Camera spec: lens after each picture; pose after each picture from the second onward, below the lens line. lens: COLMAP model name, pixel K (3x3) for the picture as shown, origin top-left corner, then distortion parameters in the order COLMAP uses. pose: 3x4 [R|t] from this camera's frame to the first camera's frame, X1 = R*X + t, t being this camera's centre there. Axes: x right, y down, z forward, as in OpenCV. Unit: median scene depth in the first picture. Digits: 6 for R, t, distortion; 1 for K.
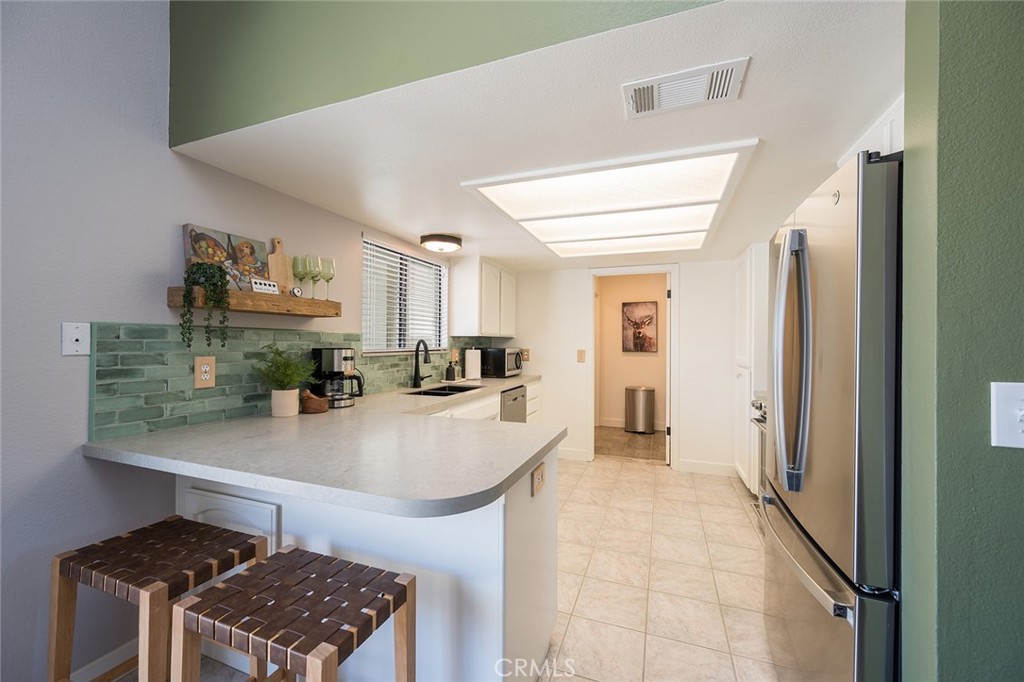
lens RADIAL K [[399.7, 0, 514.2], [0, 399.7, 340.1], [0, 0, 1]] dist [-0.000683, -0.000411]
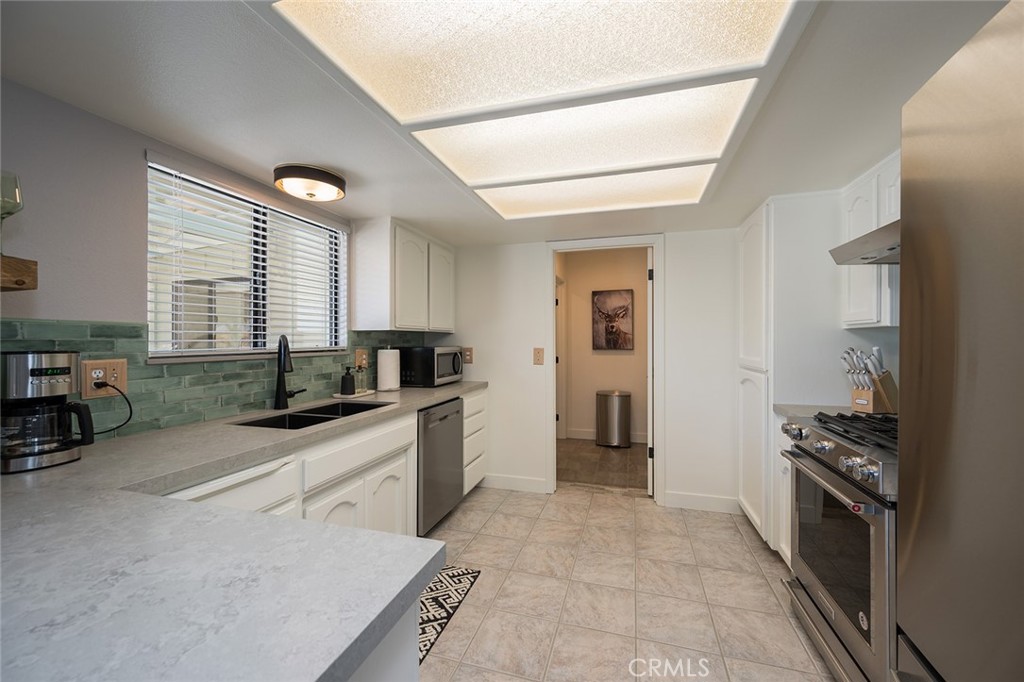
lens RADIAL K [[399.7, 0, 514.2], [0, 399.7, 340.1], [0, 0, 1]] dist [-0.000683, -0.000411]
pose [[0.997840, -0.007441, 0.065268, 0.081184], [0.007035, 0.999954, 0.006445, 0.004254], [-0.065313, -0.005972, 0.997847, 0.272422]]
